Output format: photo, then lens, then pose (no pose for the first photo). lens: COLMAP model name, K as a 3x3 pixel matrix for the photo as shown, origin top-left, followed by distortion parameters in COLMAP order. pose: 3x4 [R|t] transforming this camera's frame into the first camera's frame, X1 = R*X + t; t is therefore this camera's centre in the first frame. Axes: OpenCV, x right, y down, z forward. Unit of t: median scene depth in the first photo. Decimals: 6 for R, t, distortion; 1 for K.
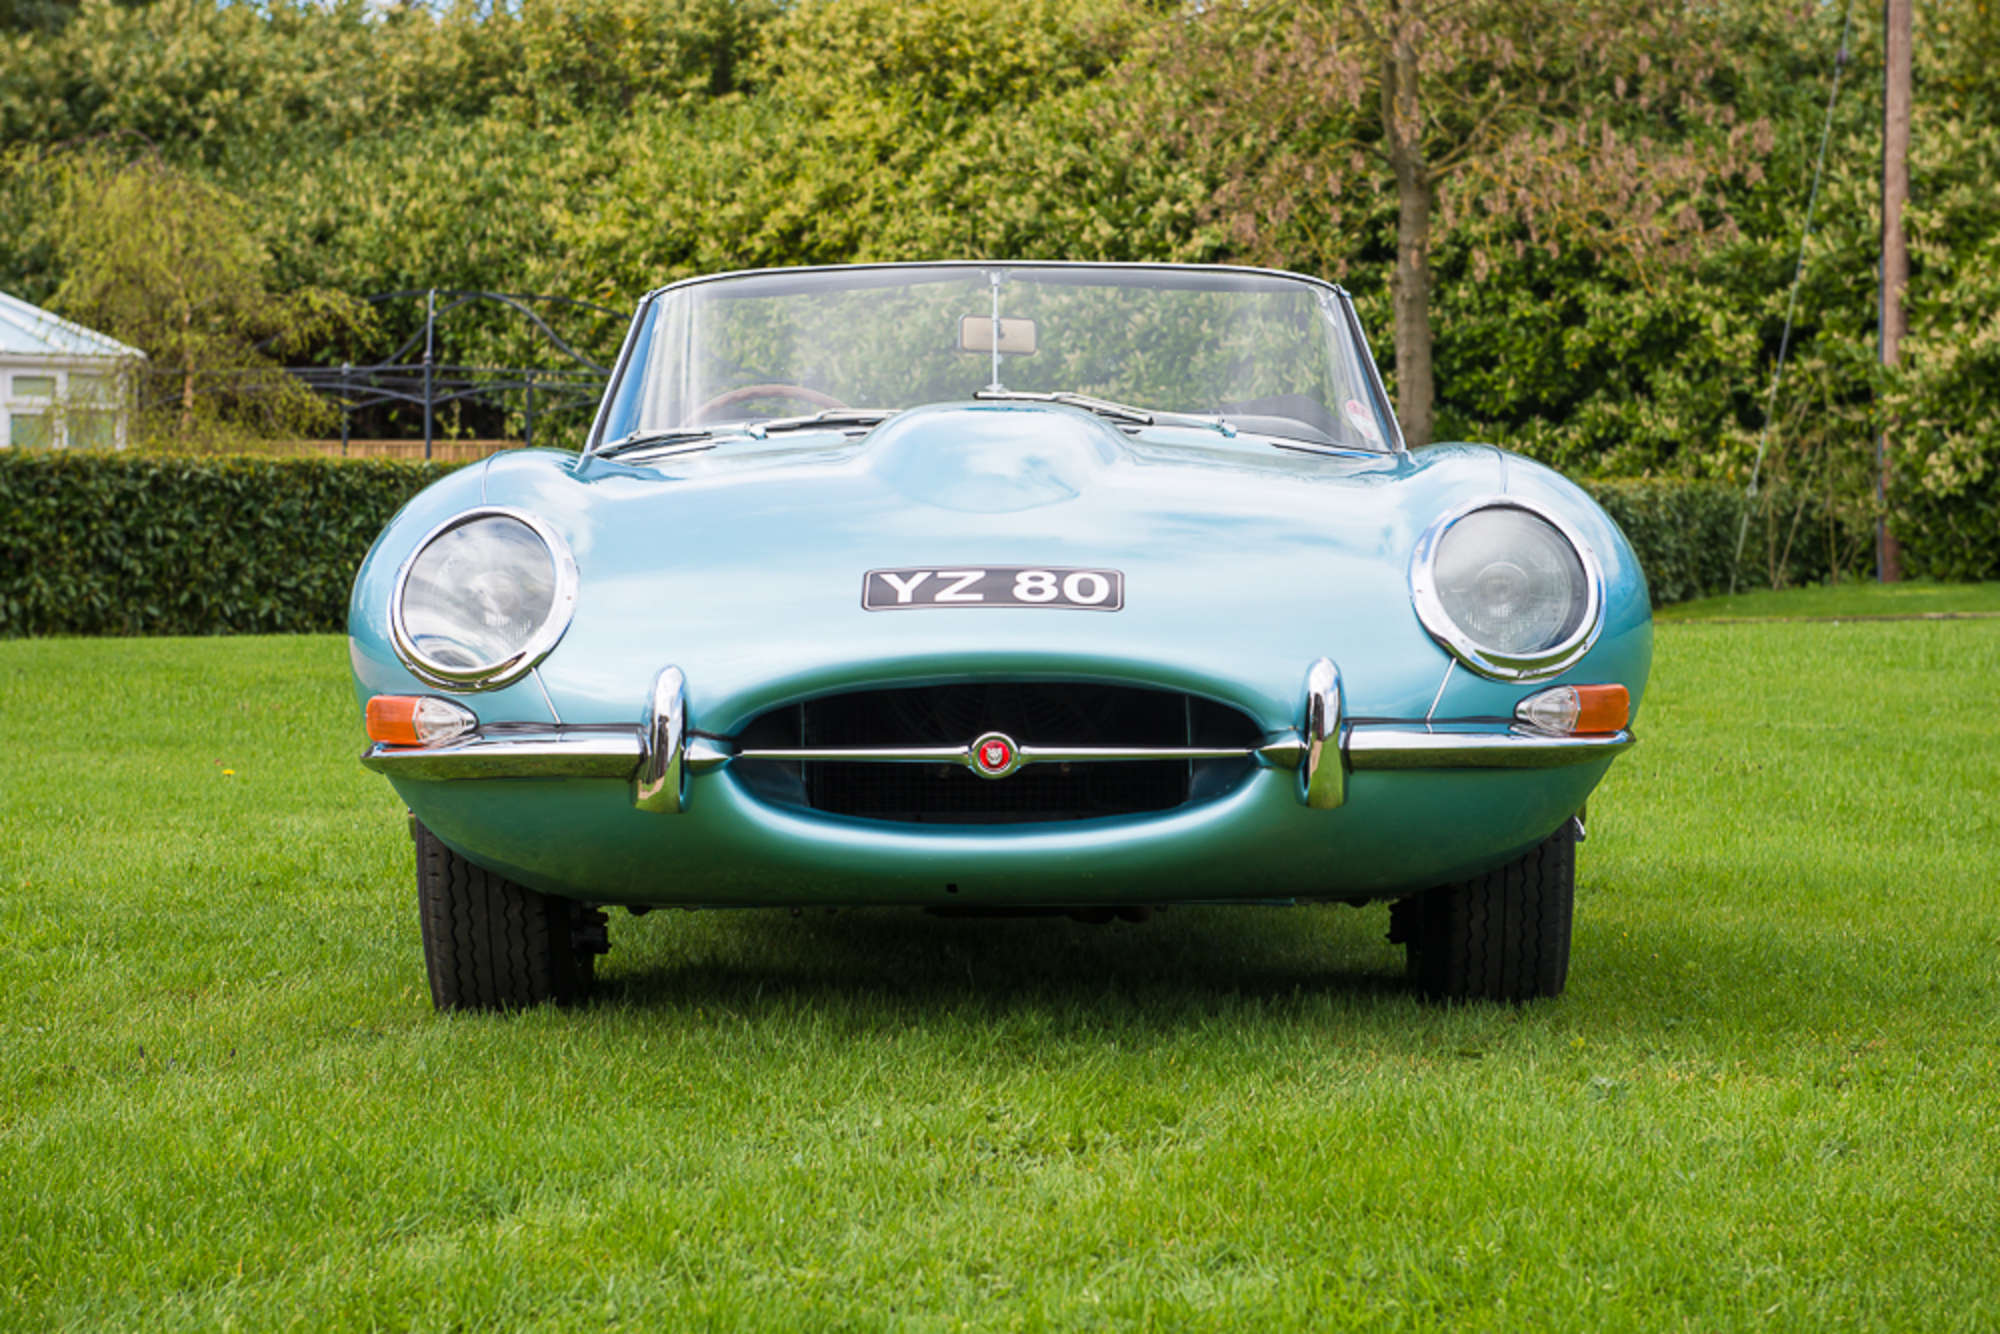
lens RADIAL K [[4075.0, 0, 1000.0], [0, 4075.0, 667.0], [0, 0, 1]] dist [-0.012875, -0.005464]
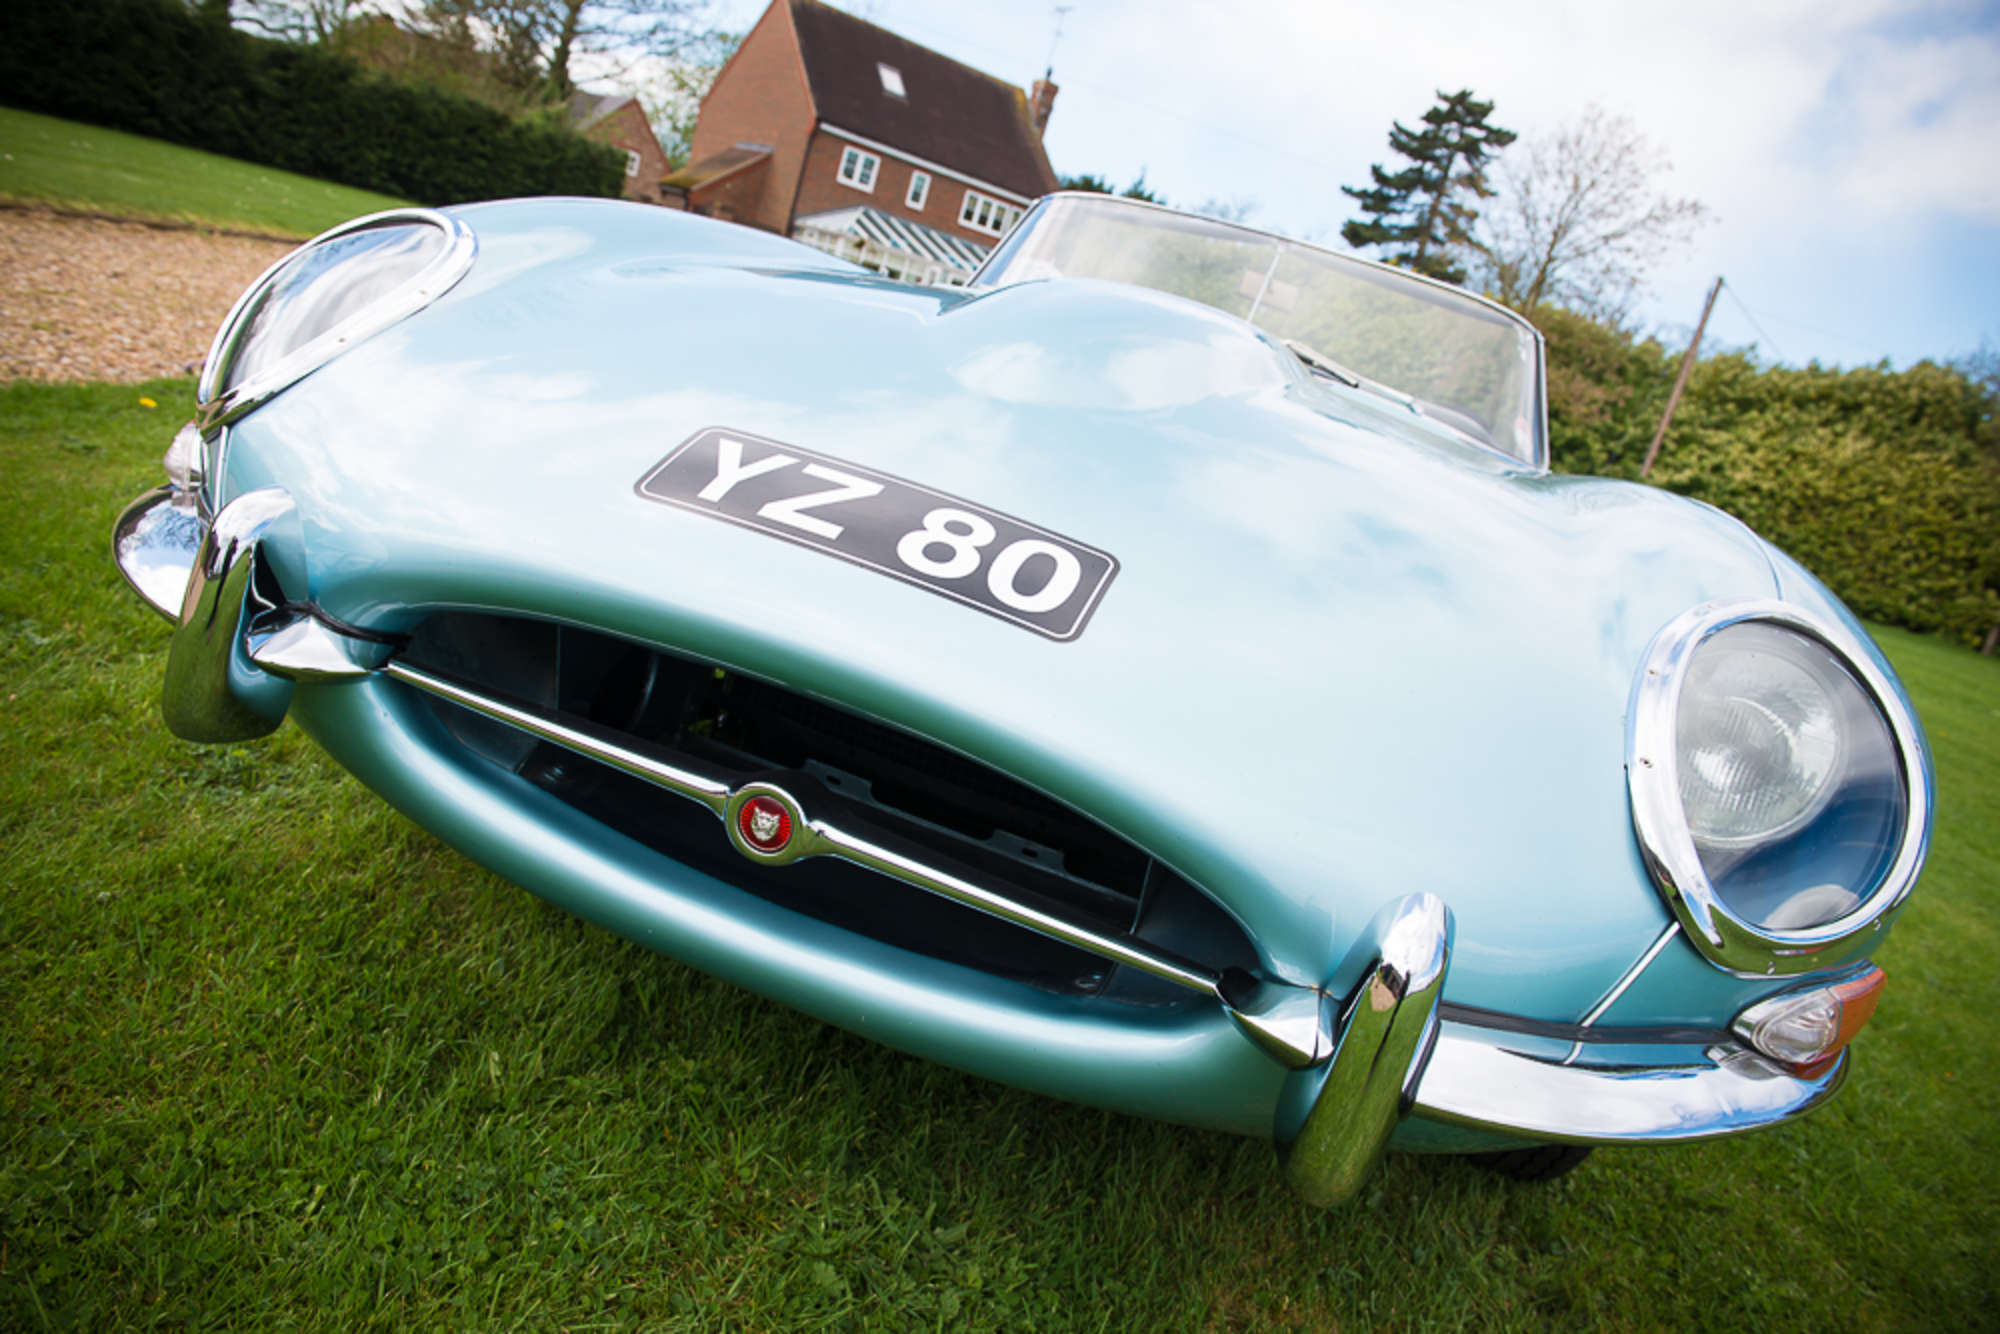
lens RADIAL K [[1359.3, 0, 1000.0], [0, 1359.3, 667.0], [0, 0, 1]] dist [-0.059410, 0.000418]
pose [[0.930756, 0.320354, -0.176256, 0.051772], [-0.286628, 0.938551, 0.192265, -0.040762], [0.227018, -0.128432, 0.965385, 0.828453]]
